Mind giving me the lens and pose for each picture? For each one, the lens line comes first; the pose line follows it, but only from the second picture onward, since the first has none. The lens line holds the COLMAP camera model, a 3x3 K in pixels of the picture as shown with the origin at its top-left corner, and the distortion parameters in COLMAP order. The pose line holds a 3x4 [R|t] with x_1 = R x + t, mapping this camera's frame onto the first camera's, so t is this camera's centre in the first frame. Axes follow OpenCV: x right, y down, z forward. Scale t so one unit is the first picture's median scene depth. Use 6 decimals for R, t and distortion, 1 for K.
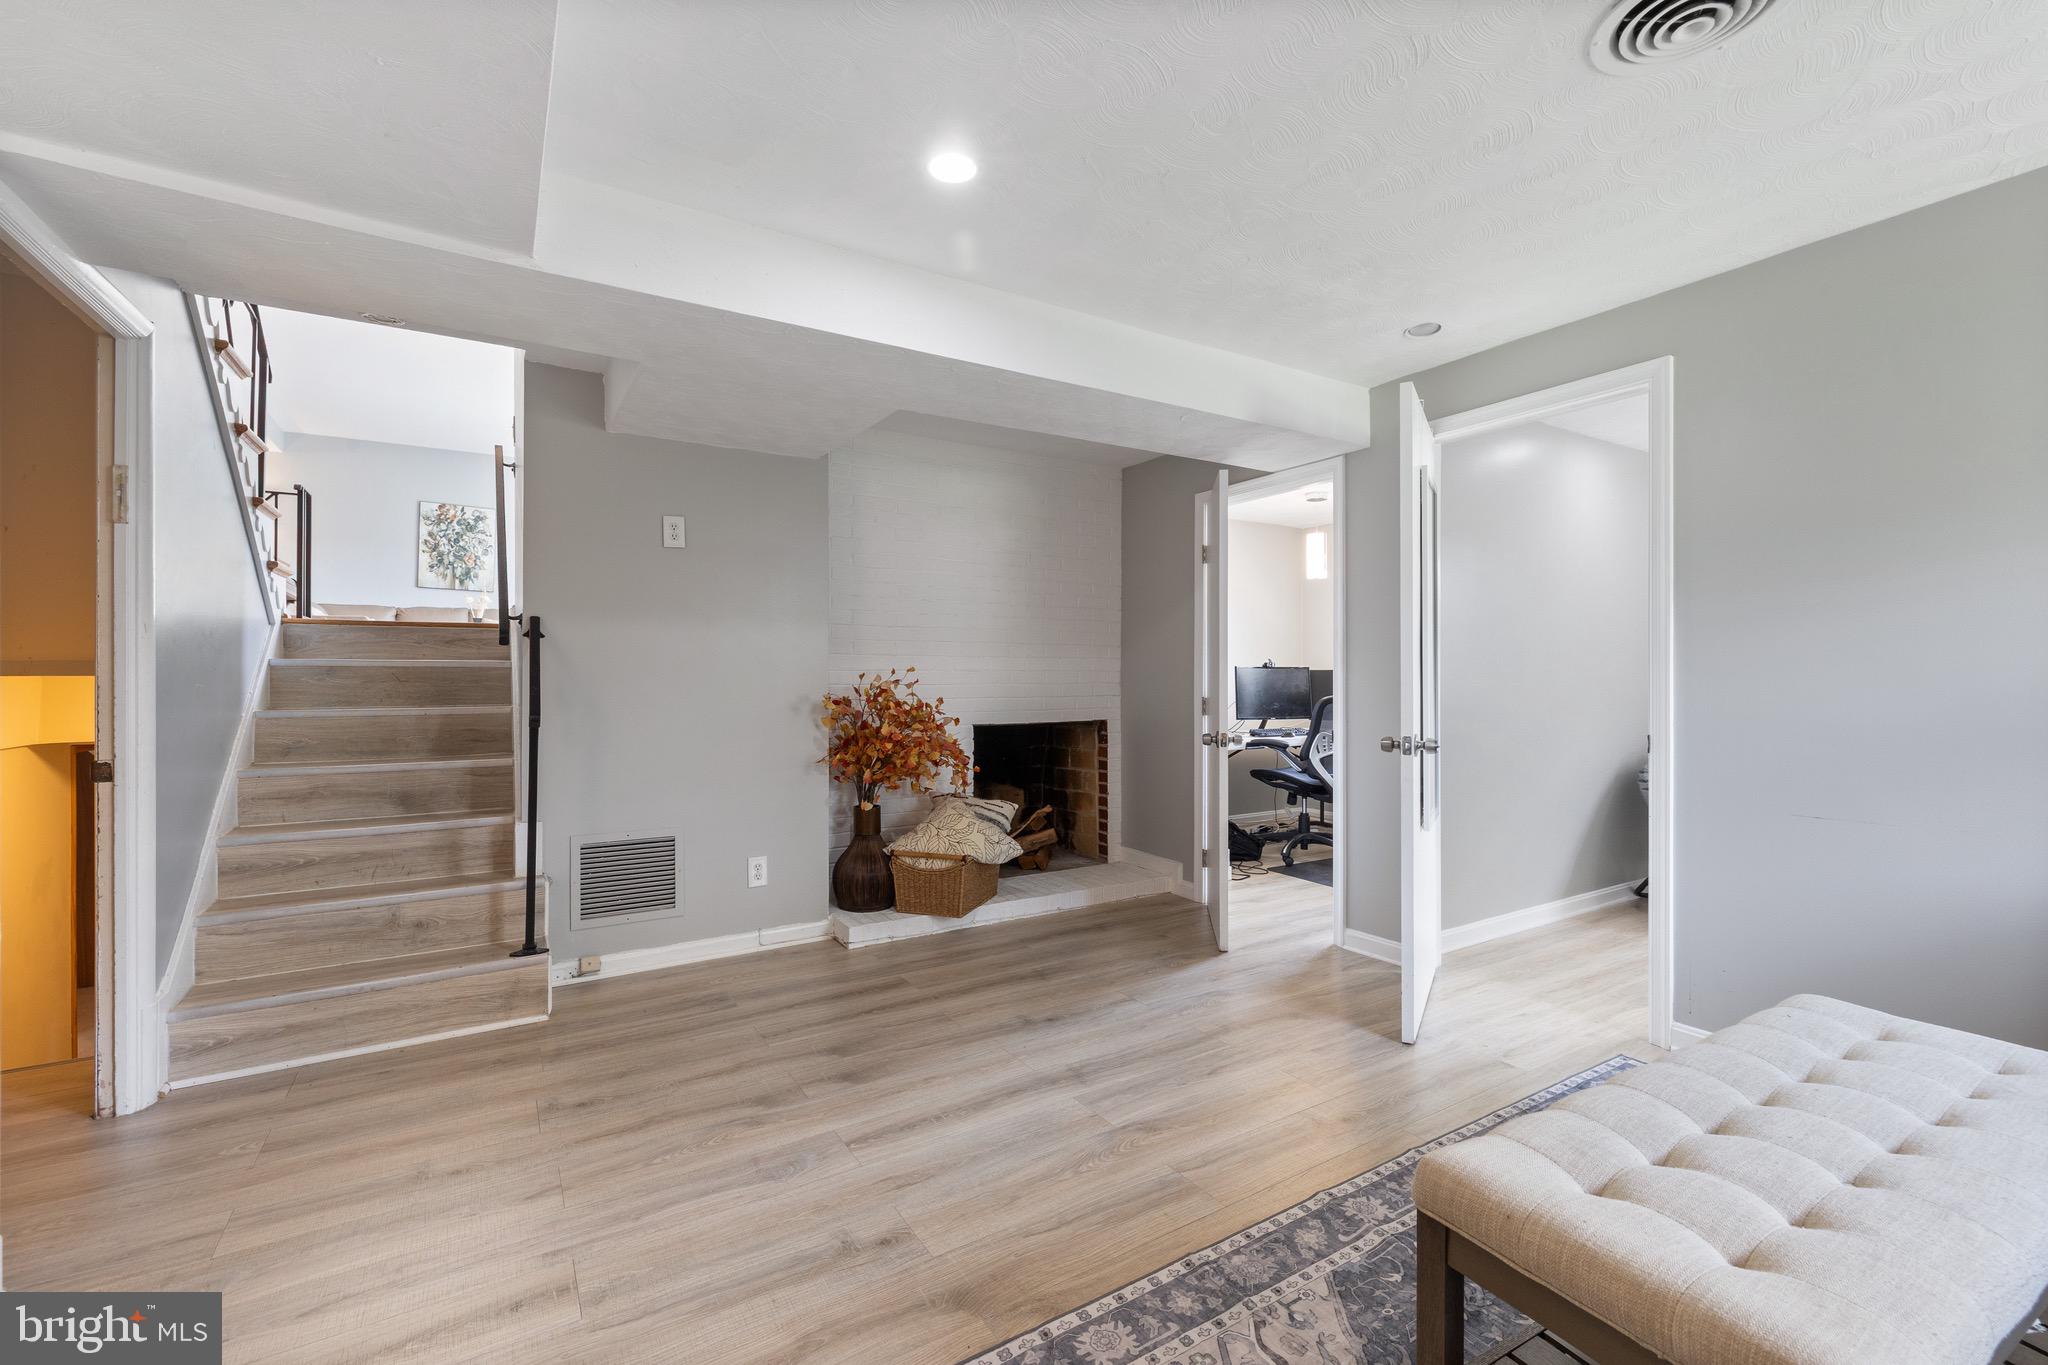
lens RADIAL K [[861.7, 0, 1031.0], [0, 861.7, 681.2], [0, 0, 1]] dist [0.000719, 0.000225]
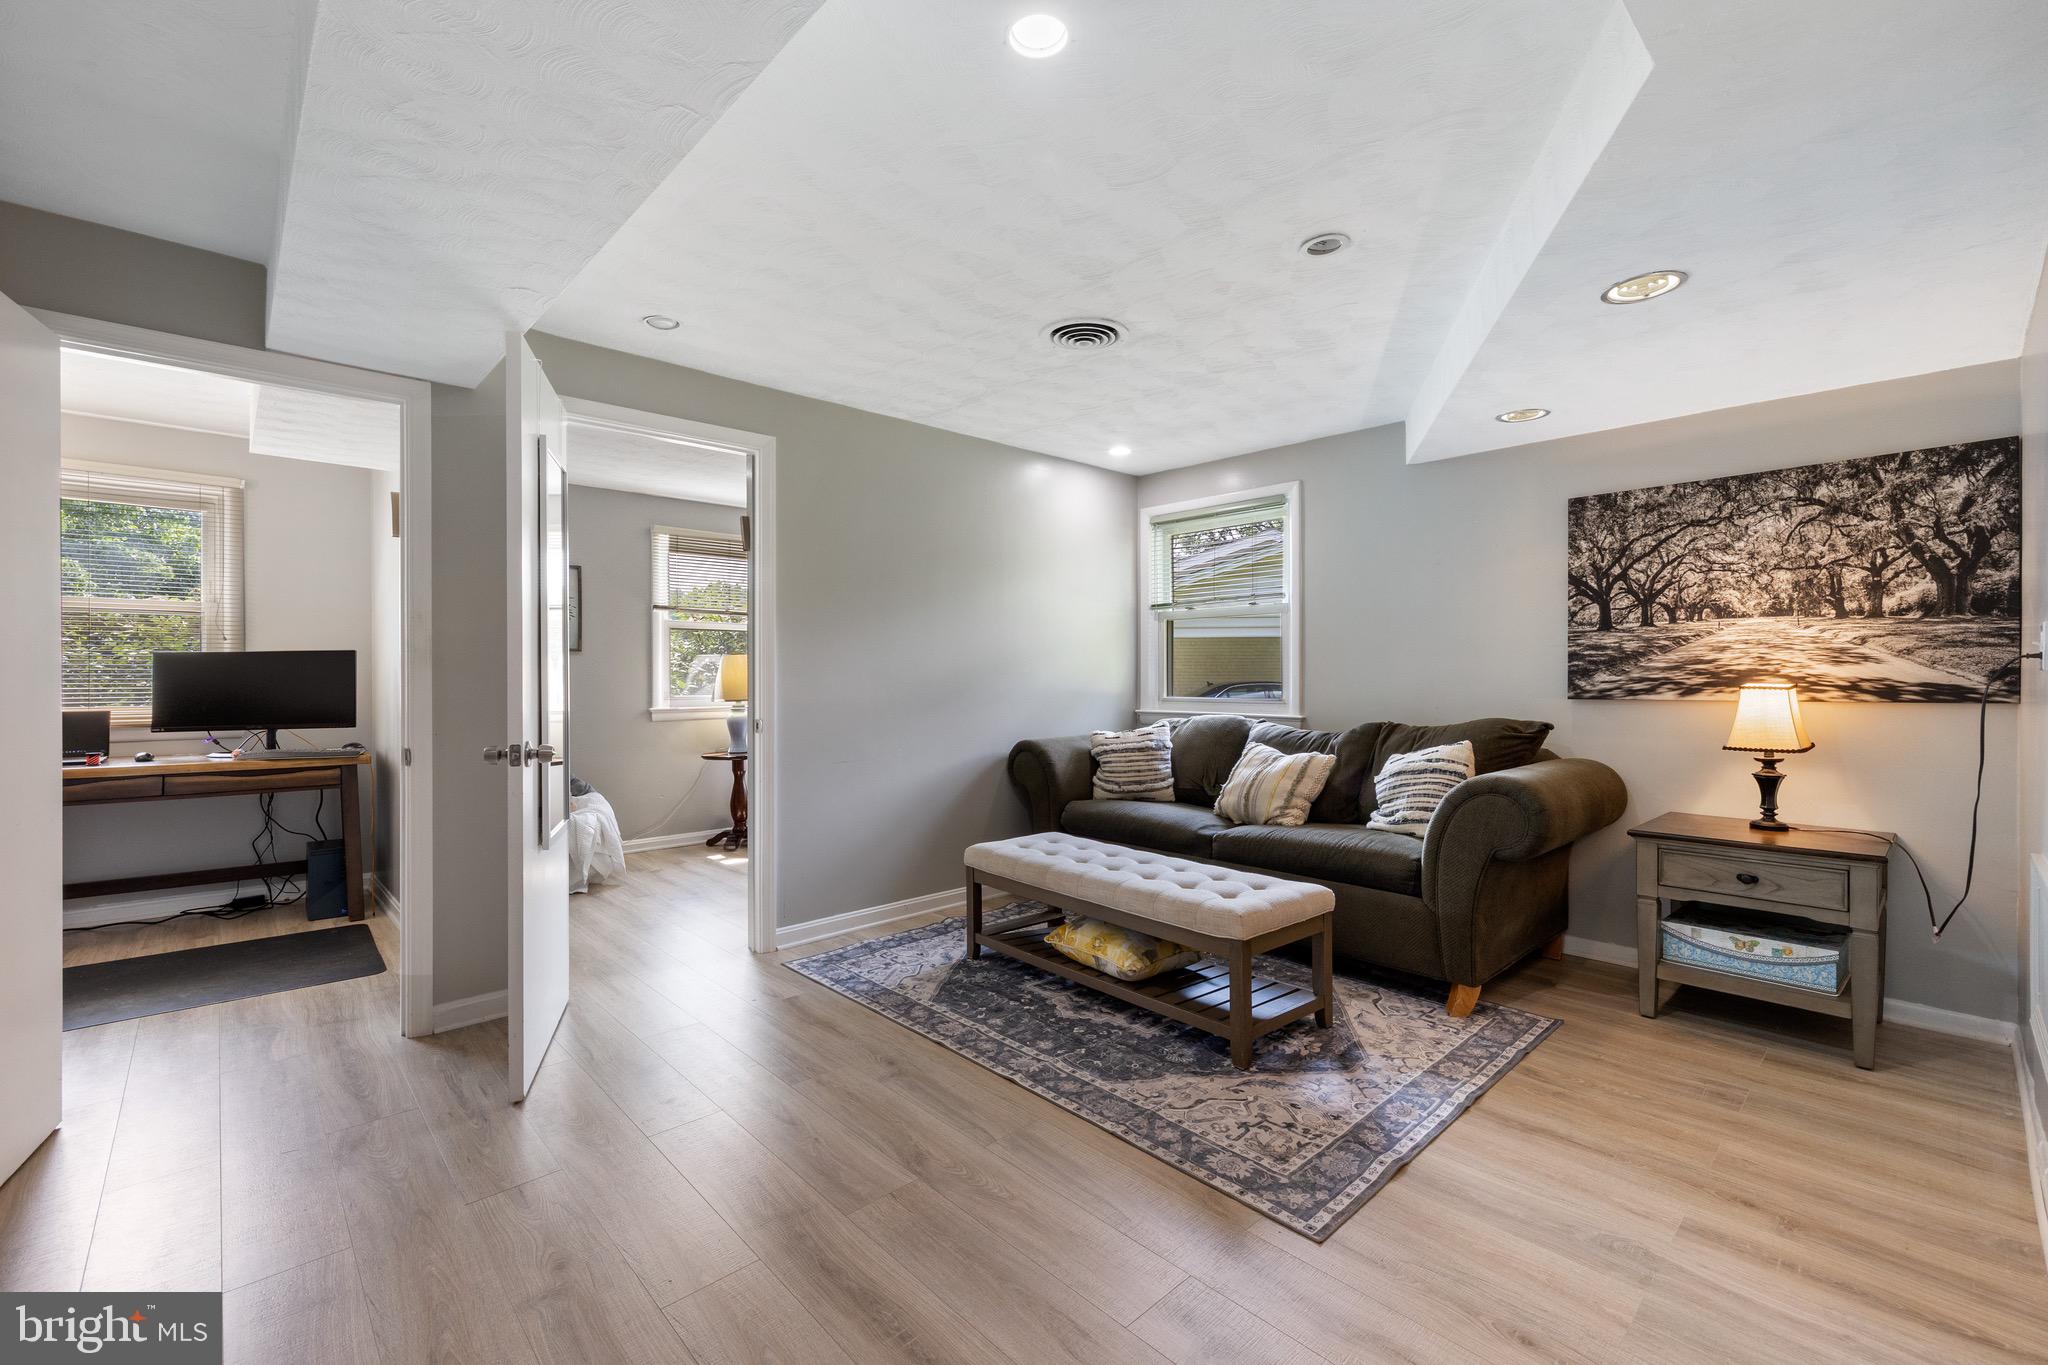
lens RADIAL K [[861.7, 0, 1013.3], [0, 861.7, 672.4], [0, 0, 1]] dist [0.000719, 0.000225]
pose [[-0.184973, 0.006930, 0.982719, -0.583451], [0.006754, 0.999960, -0.005781, 0.000723], [-0.982720, 0.005568, -0.185013, 0.779721]]
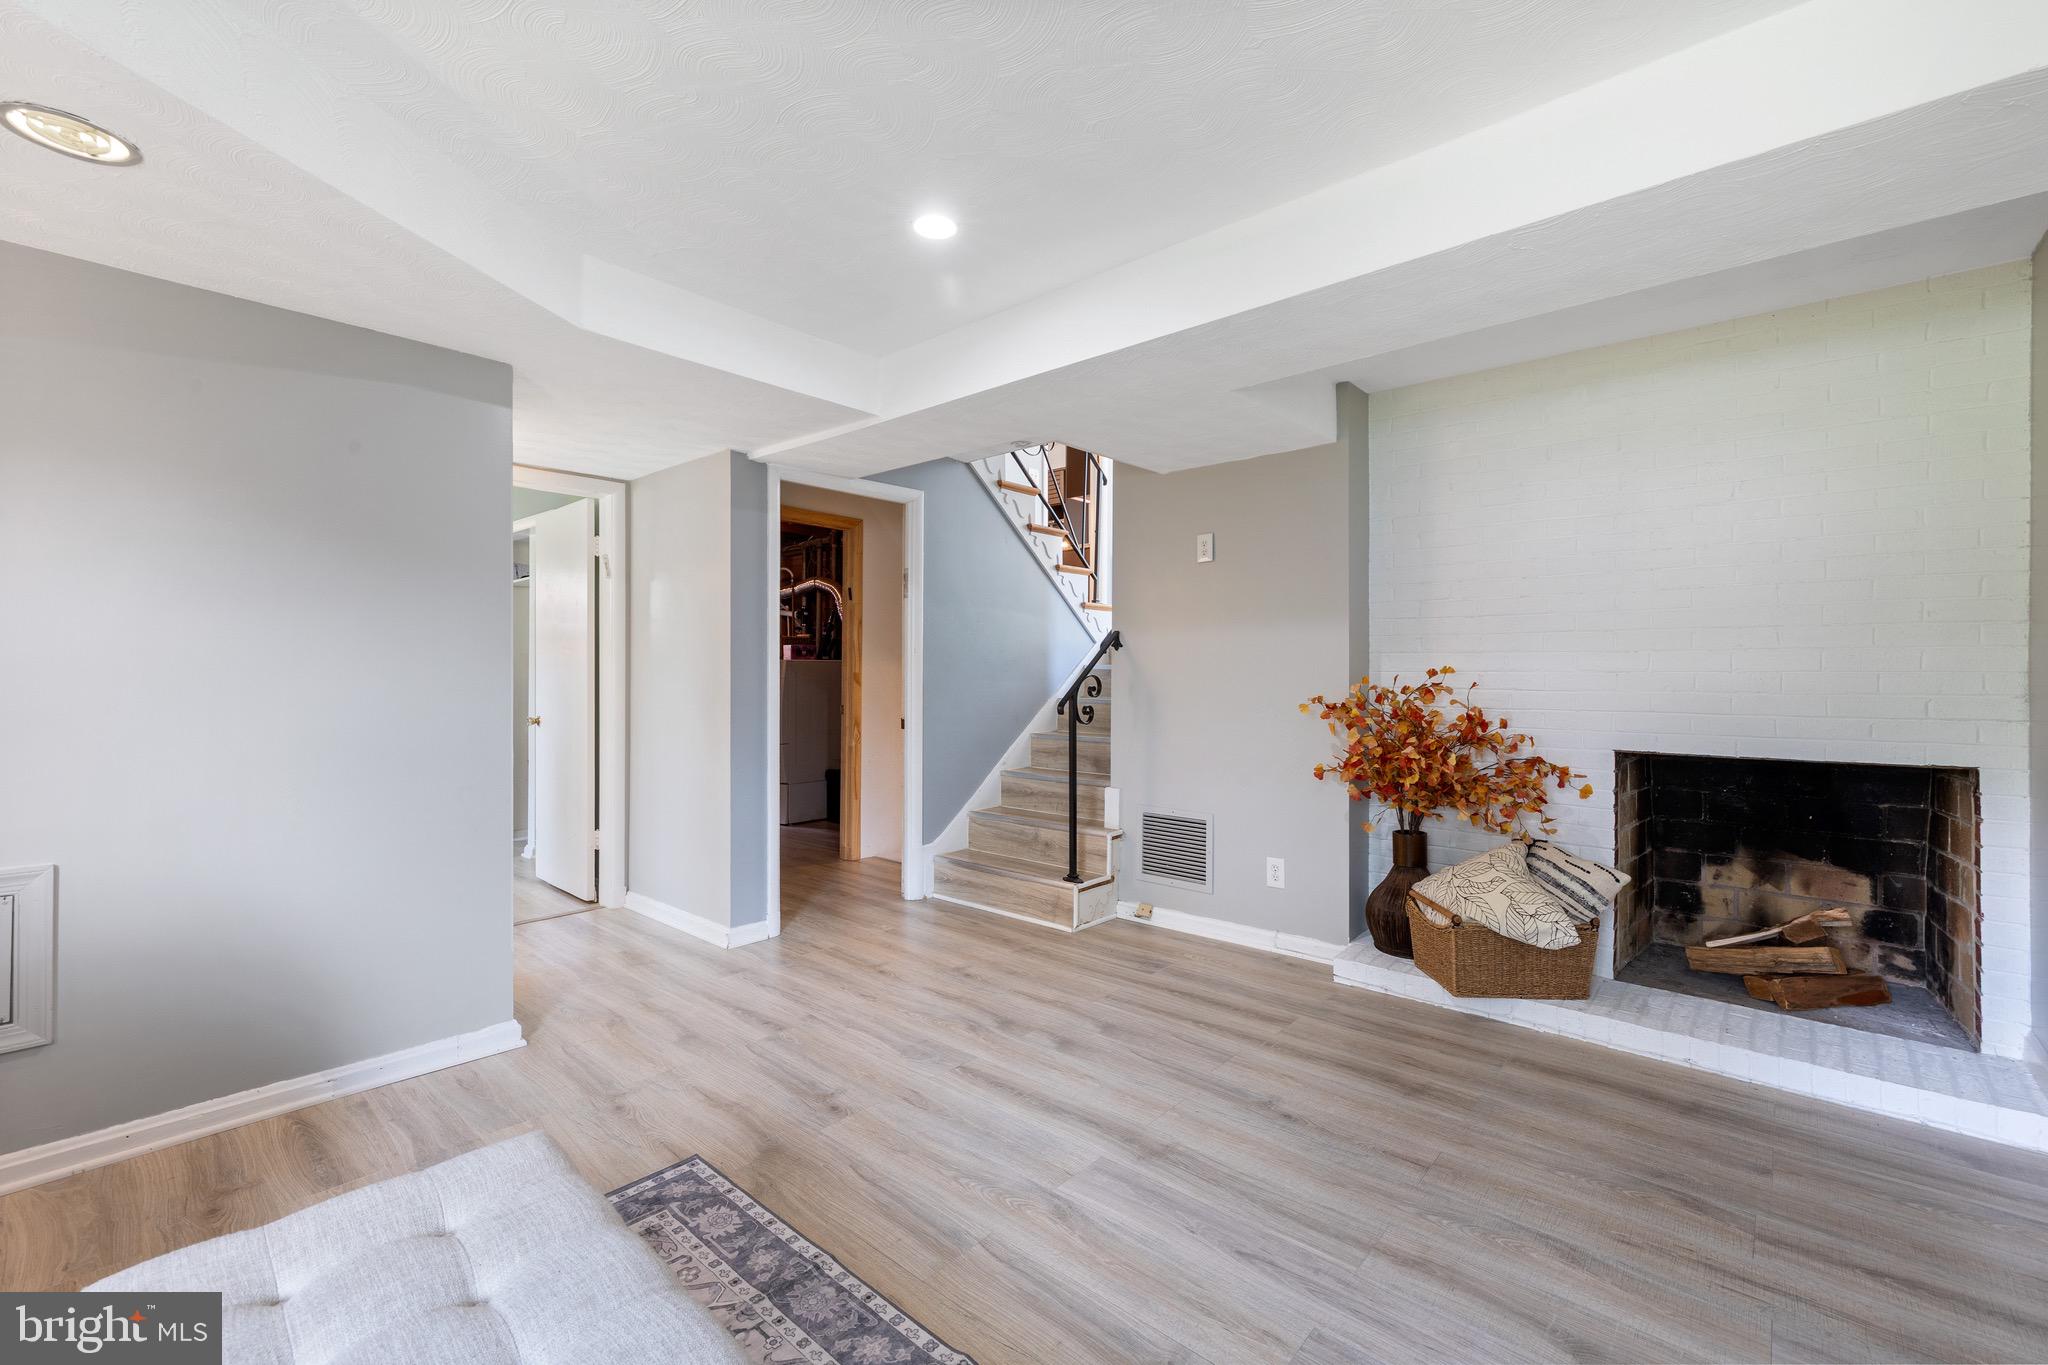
lens RADIAL K [[861.7, 0, 1017.5], [0, 861.7, 678.5], [0, 0, 1]] dist [0.000719, 0.000225]
pose [[0.282328, 0.005663, -0.959301, 0.679915], [-0.010299, 0.999943, 0.002871, -0.005176], [0.959263, 0.009069, 0.282371, 0.521713]]
